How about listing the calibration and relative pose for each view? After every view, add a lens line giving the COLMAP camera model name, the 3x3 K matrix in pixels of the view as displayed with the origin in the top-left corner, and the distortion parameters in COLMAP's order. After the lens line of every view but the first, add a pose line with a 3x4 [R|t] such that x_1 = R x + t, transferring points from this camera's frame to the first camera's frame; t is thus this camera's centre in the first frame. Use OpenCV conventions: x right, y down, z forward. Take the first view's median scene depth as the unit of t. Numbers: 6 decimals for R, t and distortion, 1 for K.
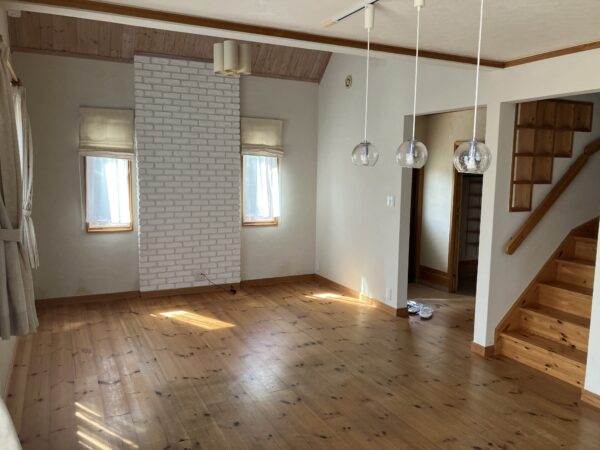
lens RADIAL K [[483.8, 0, 300.0], [0, 483.8, 225.0], [0, 0, 1]] dist [0.003428, 0.000142]
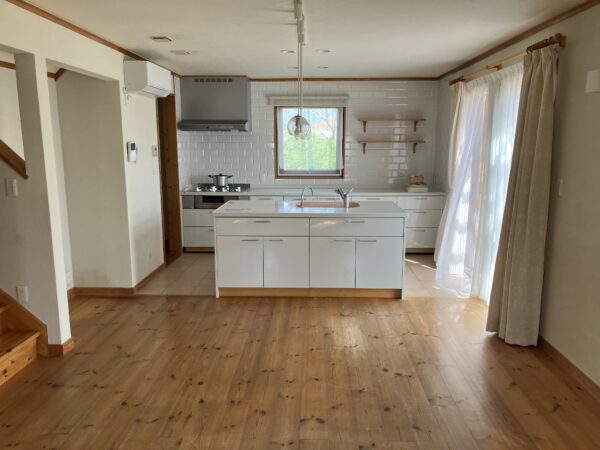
lens RADIAL K [[483.8, 0, 300.0], [0, 483.8, 225.0], [0, 0, 1]] dist [0.003428, 0.000142]
pose [[-0.877459, -0.097618, 0.469613, -0.371805], [0.047142, 0.956780, 0.286967, -0.207432], [-0.477329, 0.273940, -0.834933, 1.683098]]
